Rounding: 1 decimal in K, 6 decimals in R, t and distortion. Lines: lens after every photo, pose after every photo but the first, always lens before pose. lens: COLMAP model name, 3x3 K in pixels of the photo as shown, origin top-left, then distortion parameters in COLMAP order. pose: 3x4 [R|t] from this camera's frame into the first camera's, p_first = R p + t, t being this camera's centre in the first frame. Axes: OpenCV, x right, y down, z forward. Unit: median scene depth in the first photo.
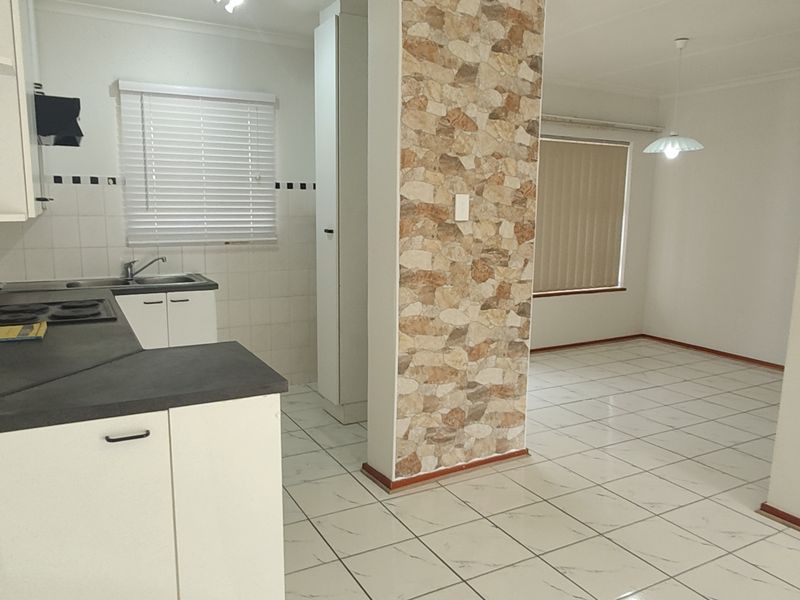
lens RADIAL K [[618.6, 0, 404.0], [0, 618.6, 305.7], [0, 0, 1]] dist [-0.021024, 0.021752]
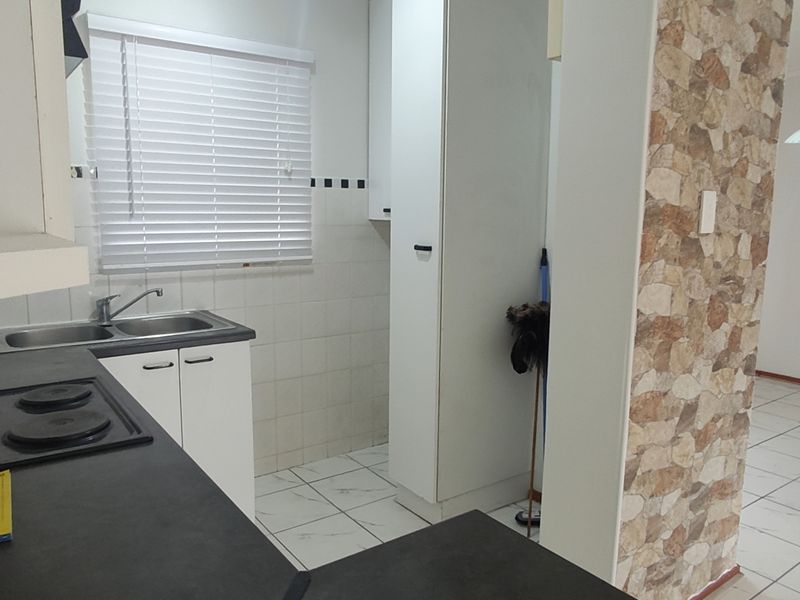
lens RADIAL K [[618.6, 0, 402.2], [0, 618.6, 304.4], [0, 0, 1]] dist [-0.021024, 0.021752]
pose [[0.992186, -0.020037, 0.123148, -0.272601], [0.021539, 0.999709, -0.010879, -0.063121], [-0.122894, 0.013447, 0.992329, 0.403716]]
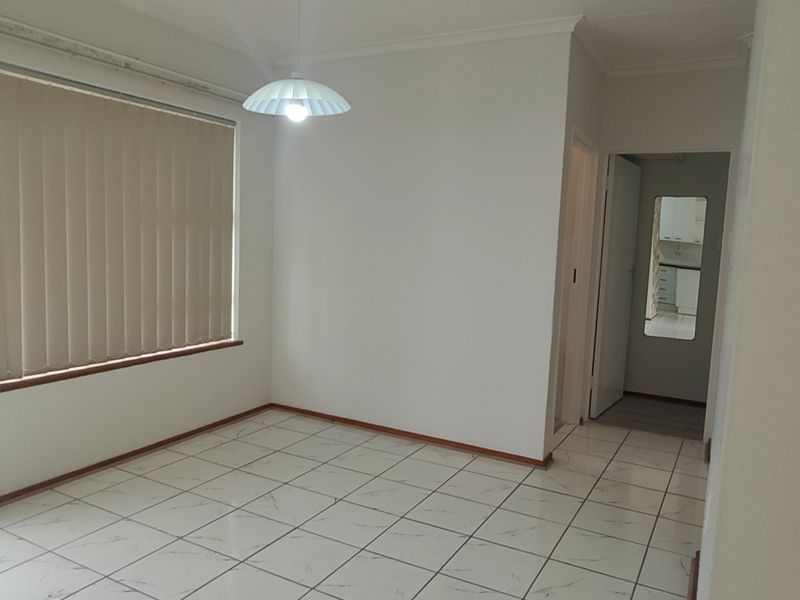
lens RADIAL K [[618.6, 0, 403.5], [0, 618.6, 308.5], [0, 0, 1]] dist [-0.021024, 0.021752]
pose [[0.840950, -0.040739, 0.539577, 0.301543], [0.056428, 0.998328, -0.012570, -0.093374], [-0.538163, 0.041019, 0.841842, 0.702524]]
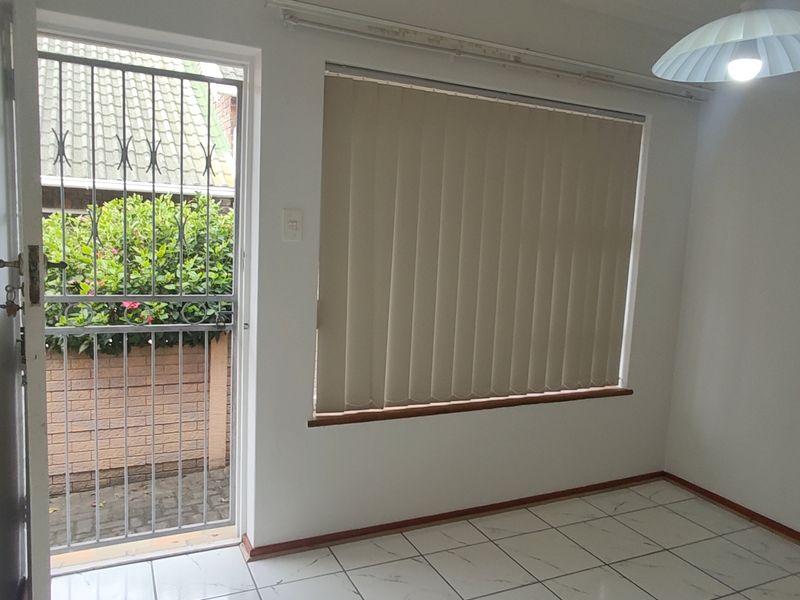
lens RADIAL K [[618.6, 0, 400.4], [0, 618.6, 306.4], [0, 0, 1]] dist [-0.021024, 0.021752]
pose [[0.997413, 0.040823, -0.059162, 0.386985], [-0.043378, 0.998152, -0.042565, -0.142206], [0.057315, 0.045021, 0.997341, 0.933195]]
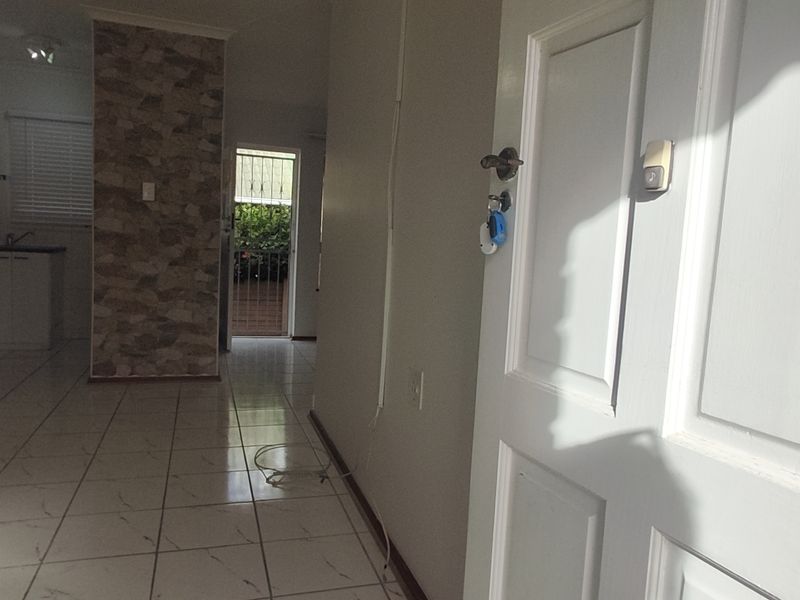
lens RADIAL K [[618.6, 0, 402.1], [0, 618.6, 304.5], [0, 0, 1]] dist [-0.021024, 0.021752]
pose [[0.980502, 0.060425, -0.186987, 0.916376], [-0.073017, 0.995451, -0.061202, 0.143318], [0.182439, 0.073662, 0.980454, -0.280535]]
